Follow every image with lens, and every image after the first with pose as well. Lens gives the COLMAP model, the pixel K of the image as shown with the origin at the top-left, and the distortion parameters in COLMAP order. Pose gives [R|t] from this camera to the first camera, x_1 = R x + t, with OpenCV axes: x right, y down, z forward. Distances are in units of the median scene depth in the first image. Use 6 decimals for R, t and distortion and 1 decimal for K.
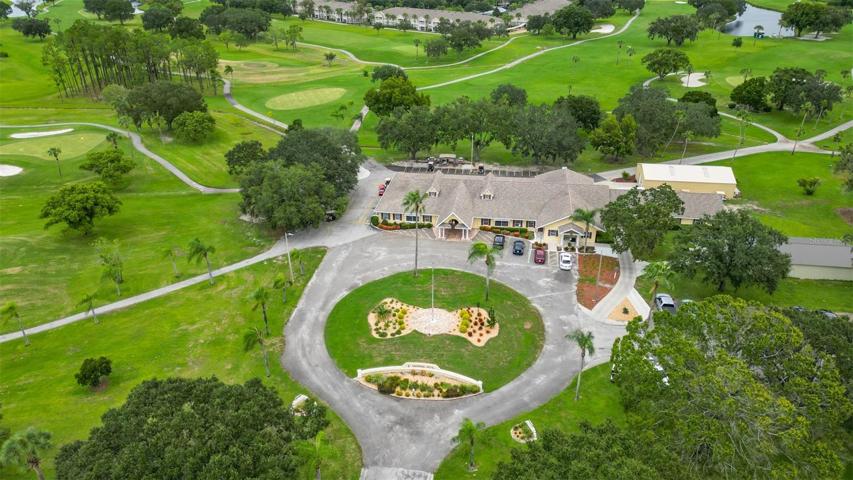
lens RADIAL K [[603.4, 0, 426.5], [0, 603.4, 240.0], [0, 0, 1]] dist [0.058557, -0.057098]
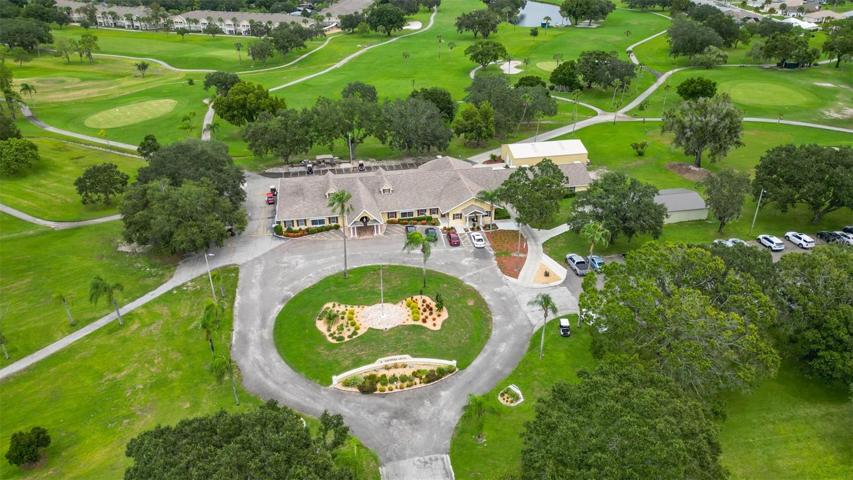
lens RADIAL K [[603.4, 0, 426.5], [0, 603.4, 240.0], [0, 0, 1]] dist [0.058557, -0.057098]
pose [[0.940739, -0.151084, 0.303618, -0.145000], [0.151345, 0.988218, 0.022816, -0.002321], [-0.303488, 0.024487, 0.952521, 0.008695]]
